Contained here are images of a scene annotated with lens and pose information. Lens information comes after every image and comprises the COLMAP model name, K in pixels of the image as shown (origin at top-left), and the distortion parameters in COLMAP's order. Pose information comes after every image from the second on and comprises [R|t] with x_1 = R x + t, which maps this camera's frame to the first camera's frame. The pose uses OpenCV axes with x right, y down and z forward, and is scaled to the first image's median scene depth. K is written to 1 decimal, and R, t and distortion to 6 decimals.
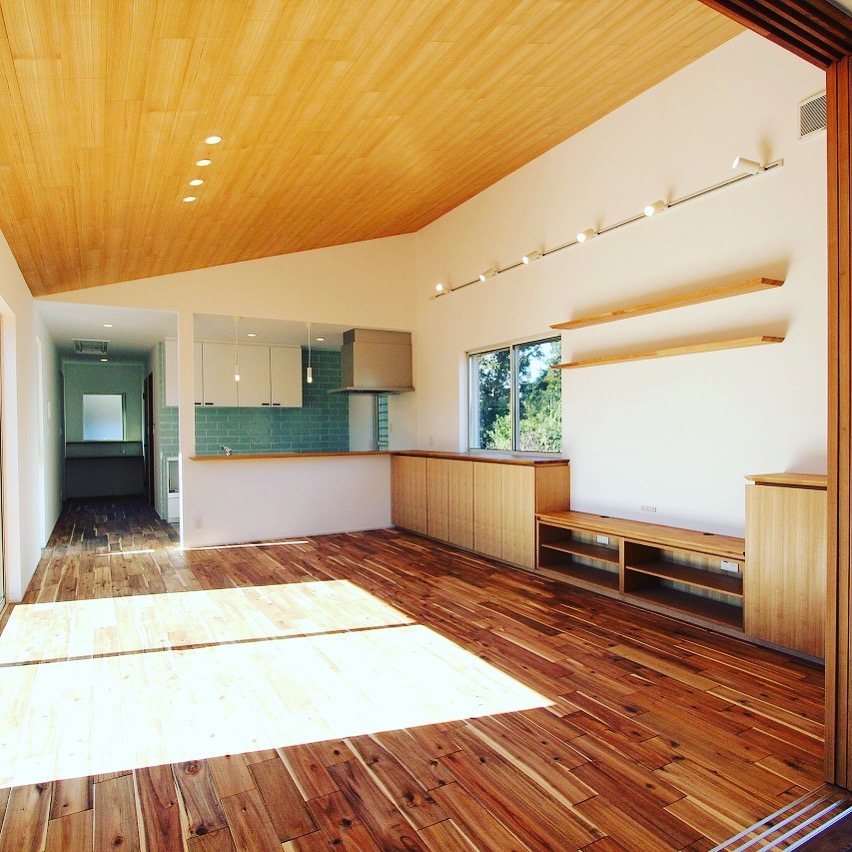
lens RADIAL K [[582.3, 0, 425.4], [0, 582.3, 428.4], [0, 0, 1]] dist [-0.004498, -0.000560]
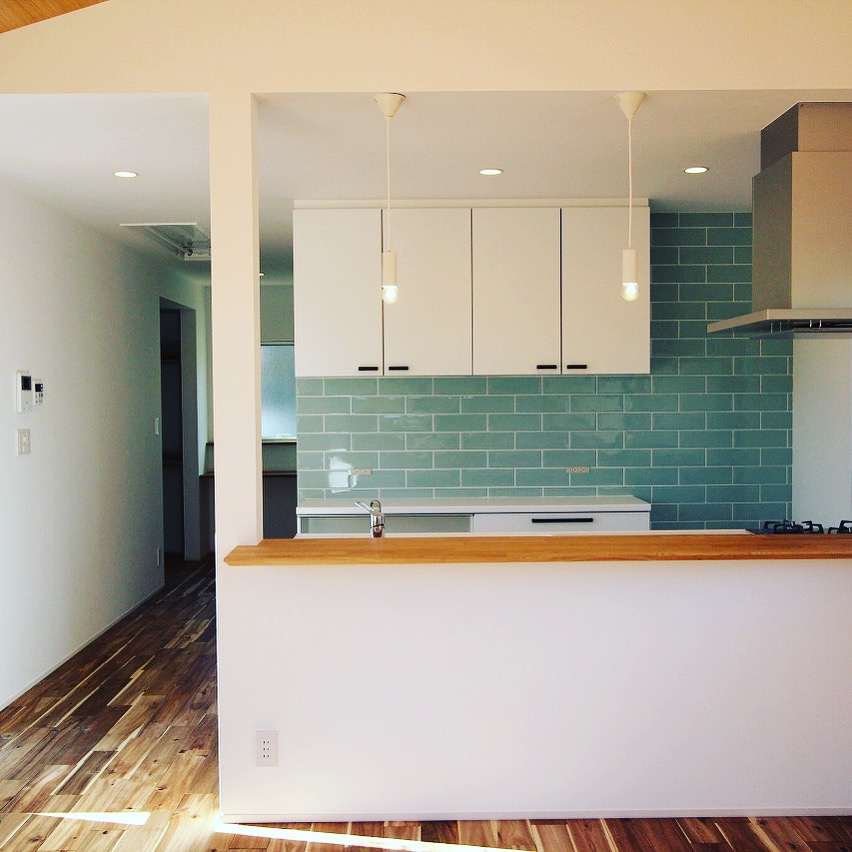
lens RADIAL K [[1015.0, 0, 425.3], [0, 1015.0, 423.4], [0, 0, 1]] dist [-0.103211, 0.000000]
pose [[0.874091, 0.016551, -0.485481, -0.036747], [-0.001010, 0.999479, 0.032255, -0.027304], [0.485762, -0.027703, 0.873652, 0.427829]]
